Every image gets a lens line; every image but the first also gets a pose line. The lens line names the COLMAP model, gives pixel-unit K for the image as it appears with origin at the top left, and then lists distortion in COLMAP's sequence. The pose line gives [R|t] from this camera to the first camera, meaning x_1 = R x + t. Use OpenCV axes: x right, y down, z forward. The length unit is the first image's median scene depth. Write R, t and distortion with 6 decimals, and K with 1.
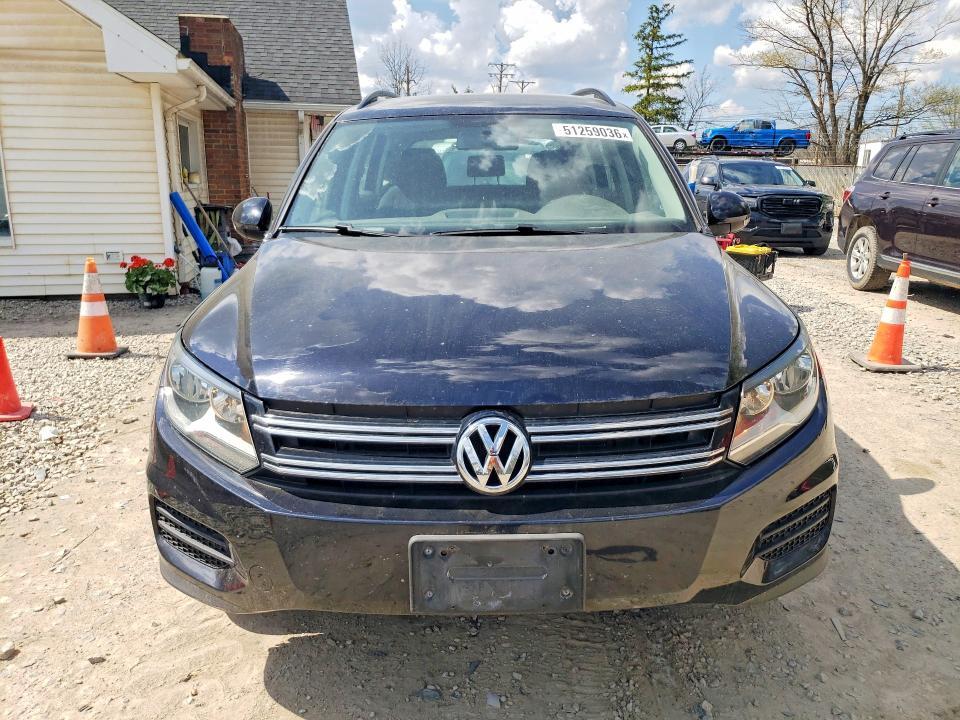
lens RADIAL K [[774.7, 0, 478.9], [0, 774.7, 360.9], [0, 0, 1]] dist [0.004241, 0.003123]
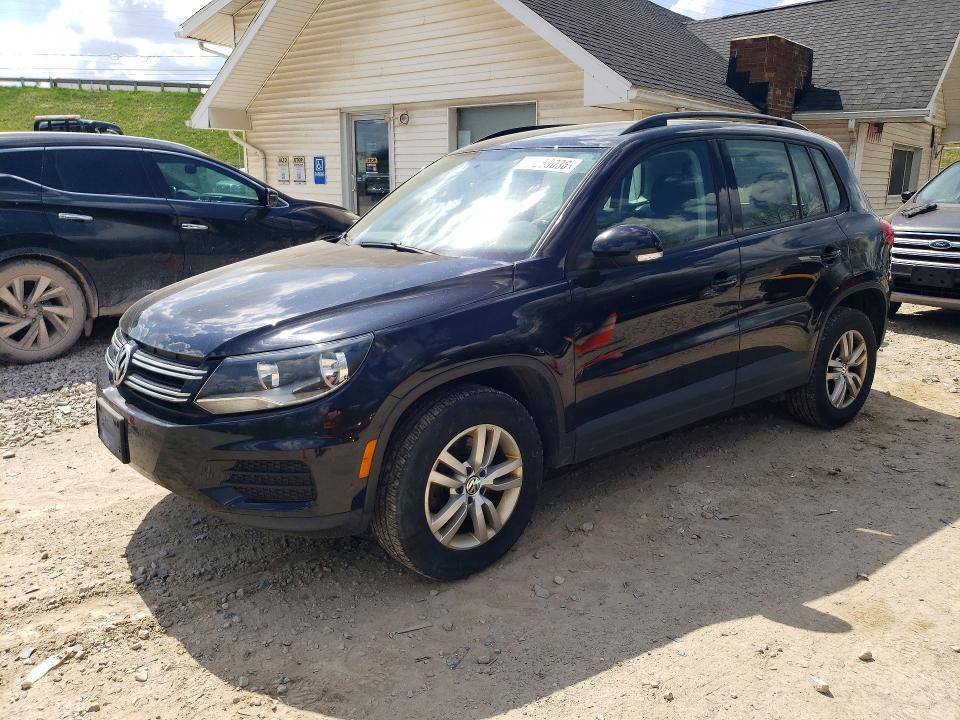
lens RADIAL K [[774.7, 0, 478.5], [0, 774.7, 359.3], [0, 0, 1]] dist [0.004241, 0.003123]
pose [[0.607279, 0.183232, -0.773071, 0.603865], [-0.188550, 0.978481, 0.083804, -0.061241], [0.771791, 0.094871, 0.628760, 0.165004]]
